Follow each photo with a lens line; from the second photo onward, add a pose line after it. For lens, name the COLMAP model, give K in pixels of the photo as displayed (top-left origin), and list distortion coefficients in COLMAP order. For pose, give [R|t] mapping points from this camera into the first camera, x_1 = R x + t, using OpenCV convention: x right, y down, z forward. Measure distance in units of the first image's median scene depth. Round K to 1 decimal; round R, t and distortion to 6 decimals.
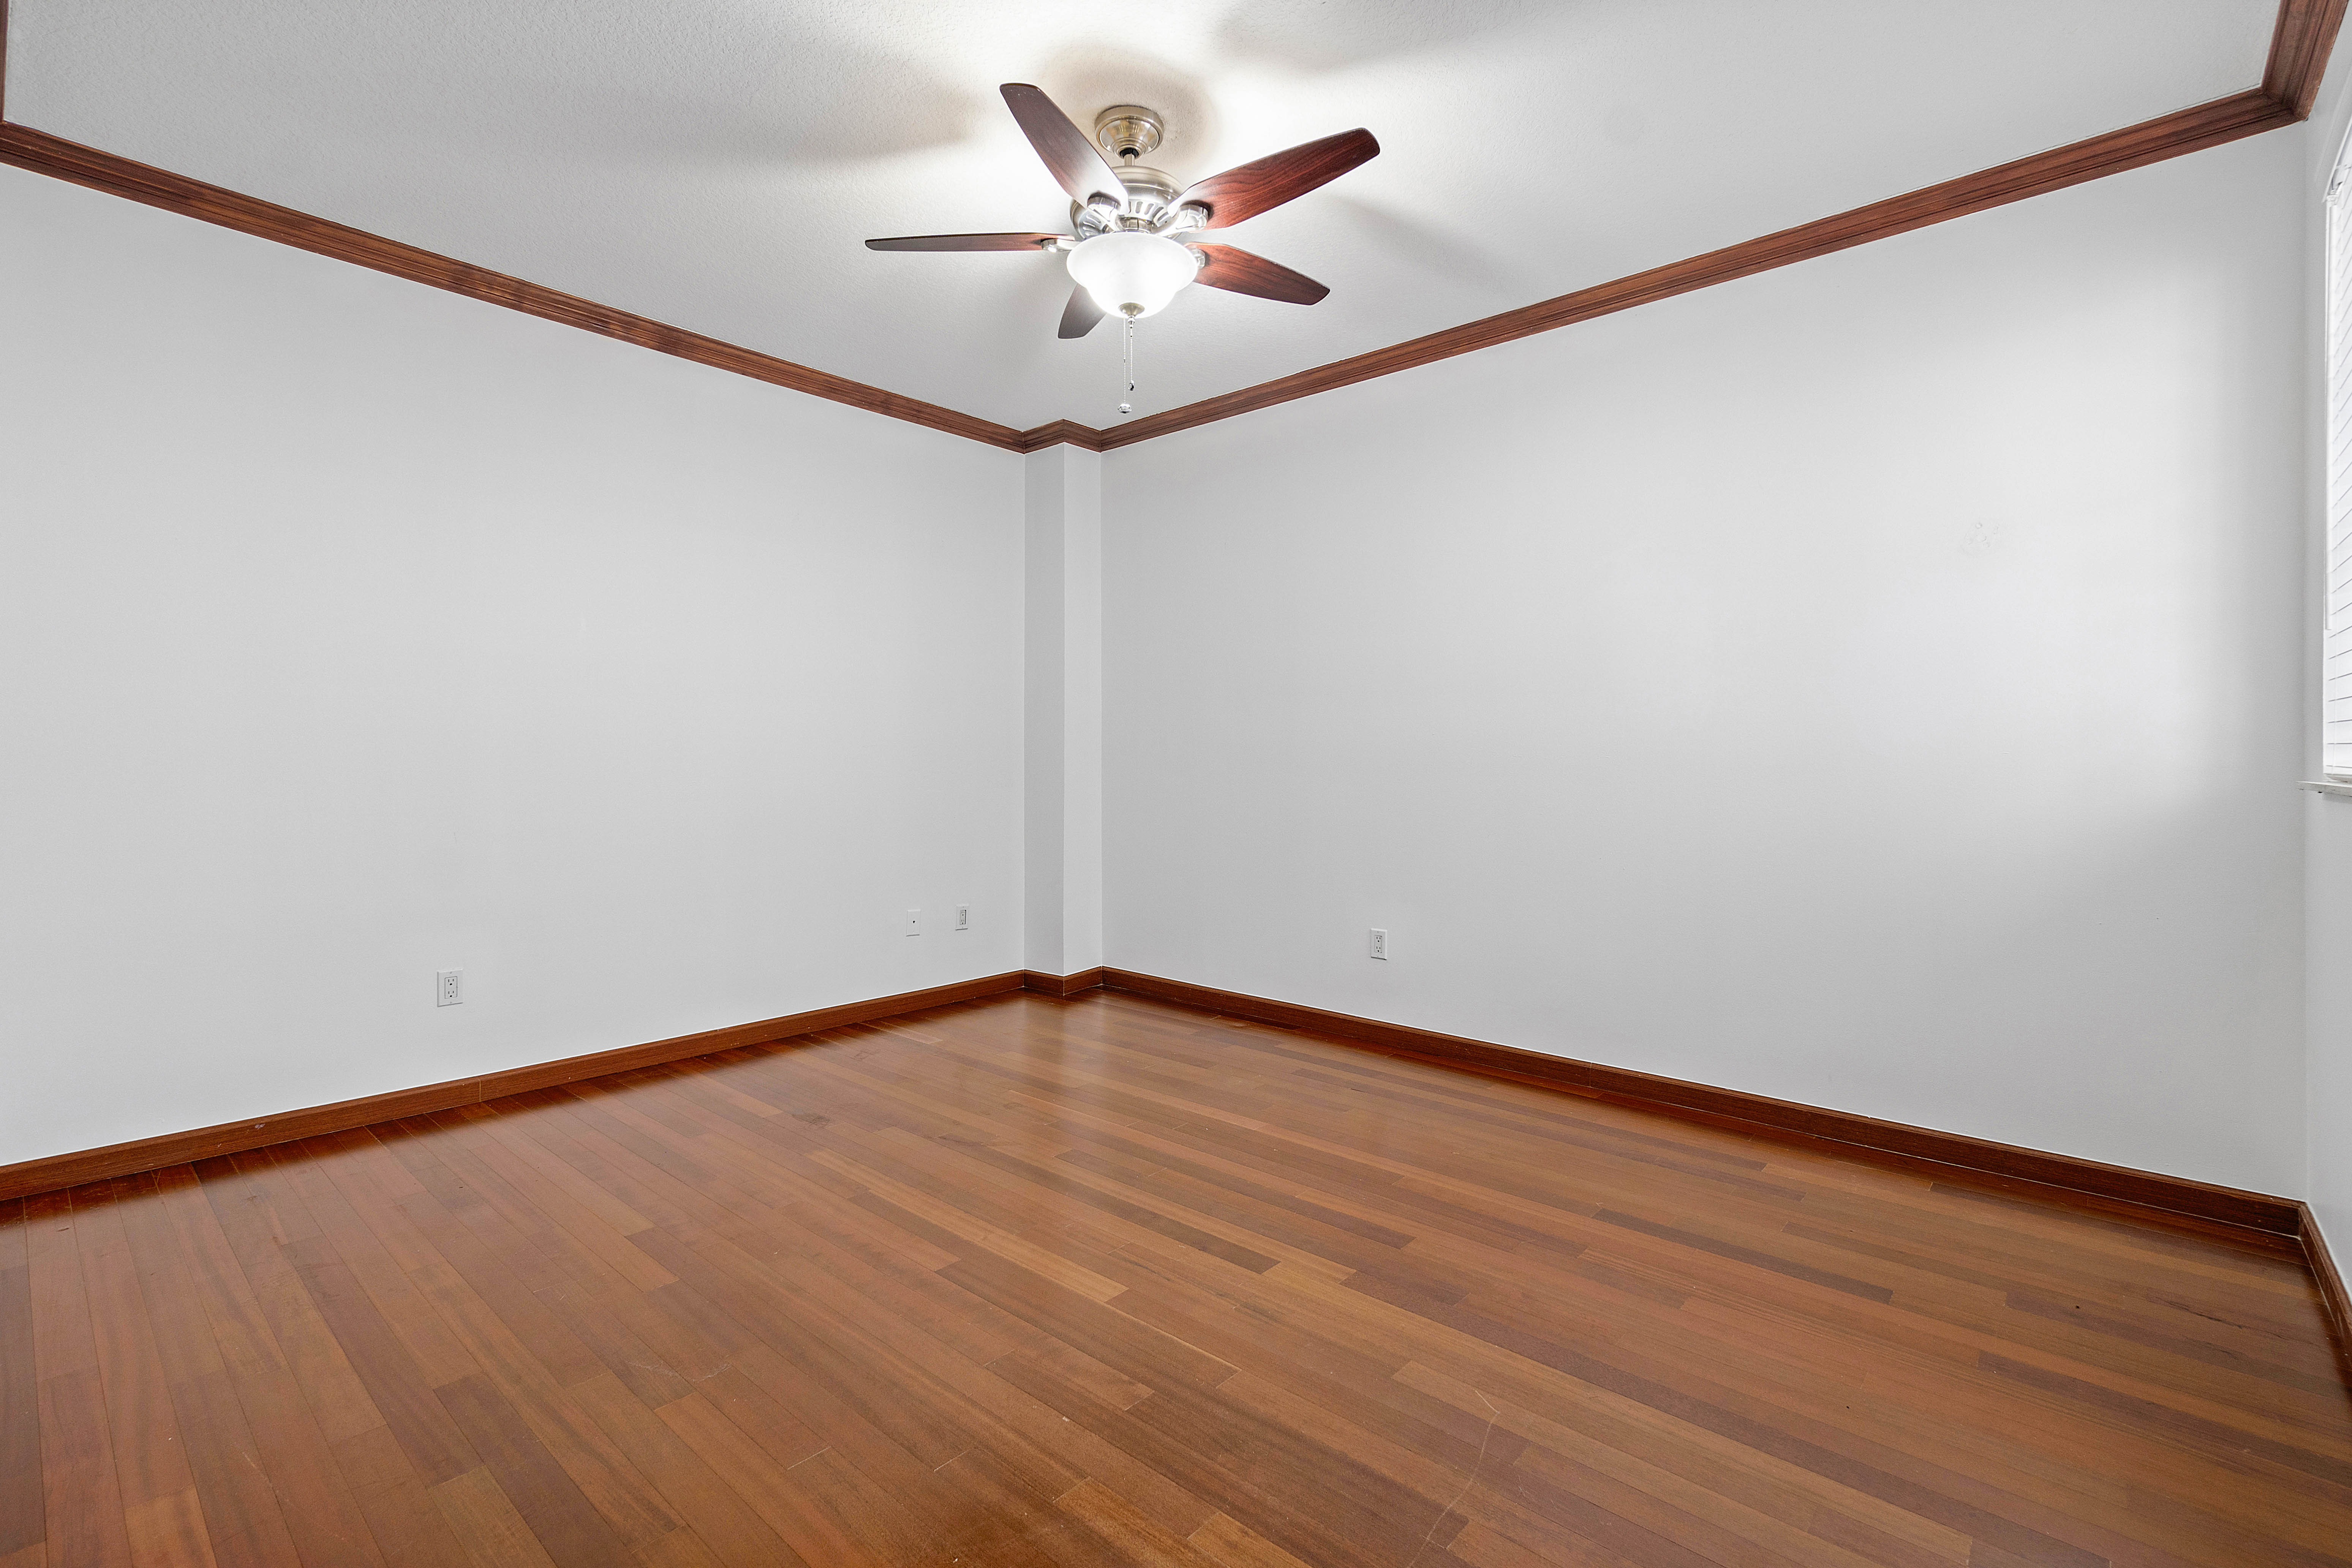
lens RADIAL K [[1060.3, 0, 1171.5], [0, 1060.3, 732.2], [0, 0, 1]] dist [0.001204, -0.000112]
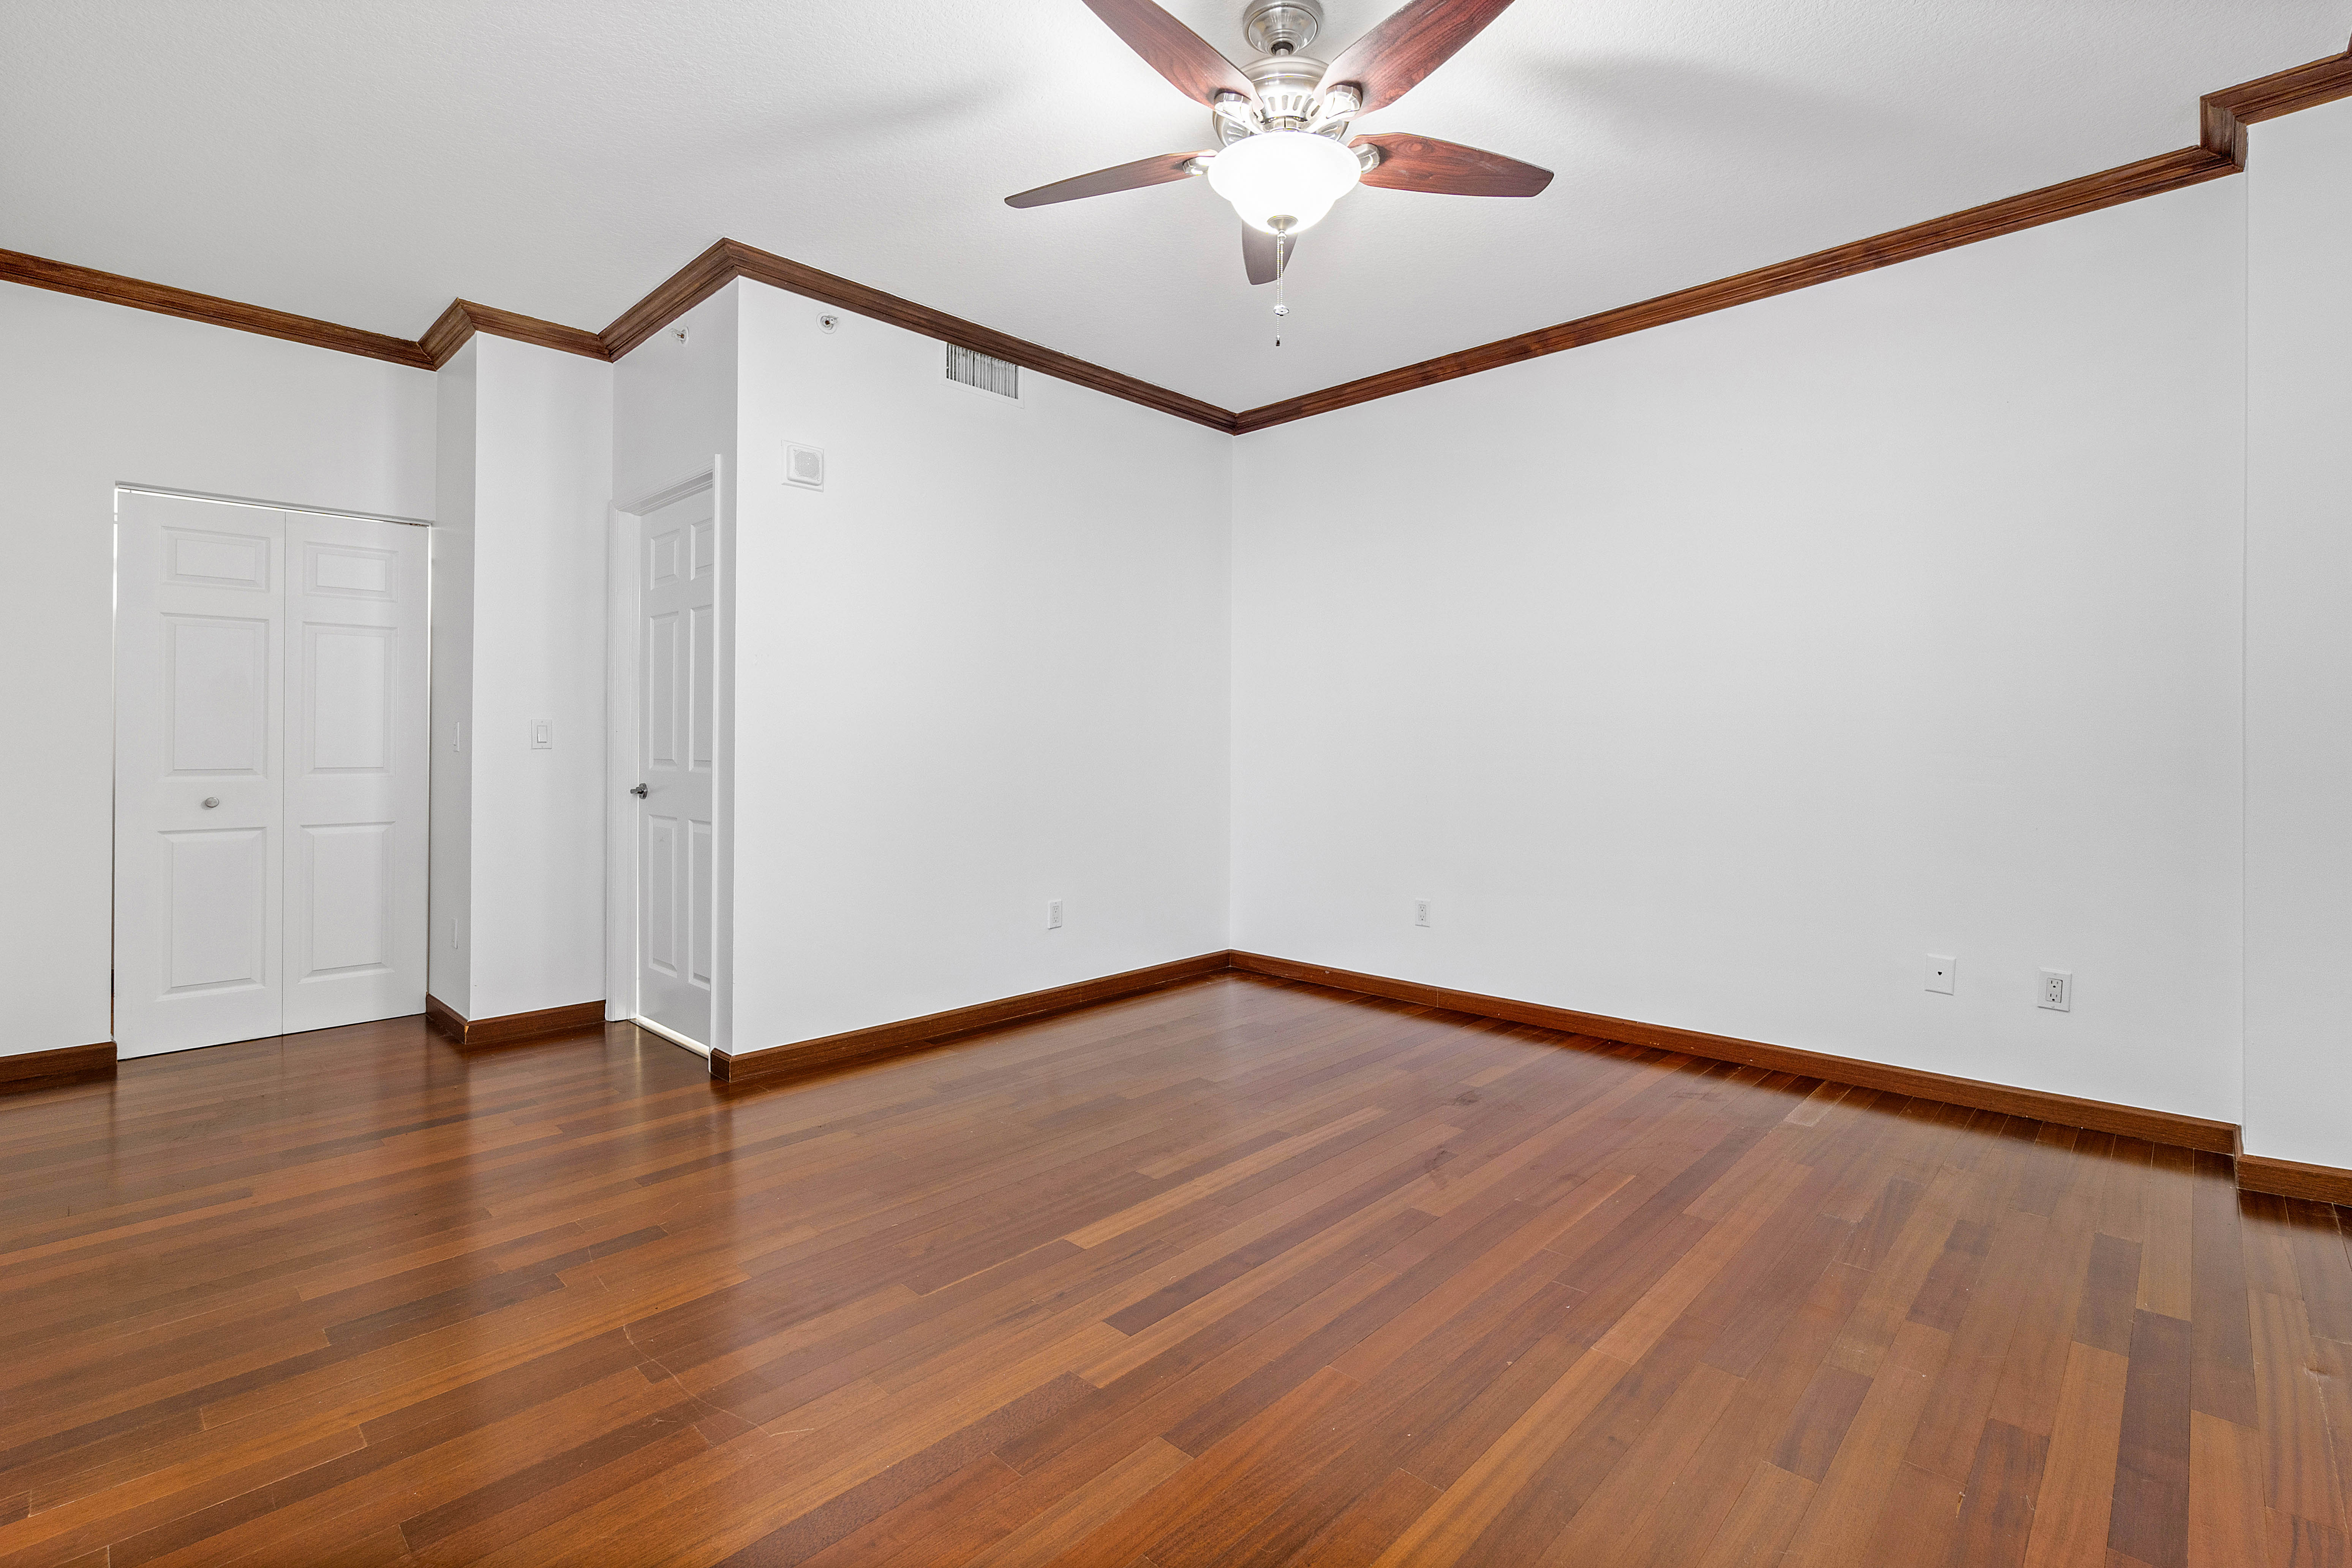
lens RADIAL K [[1060.3, 0, 1171.5], [0, 1060.3, 732.2], [0, 0, 1]] dist [0.001204, -0.000112]
pose [[-0.038975, -0.009848, -0.999192, 0.852347], [0.029524, 0.999504, -0.011002, 0.025880], [0.998804, -0.029929, -0.038665, 0.967910]]
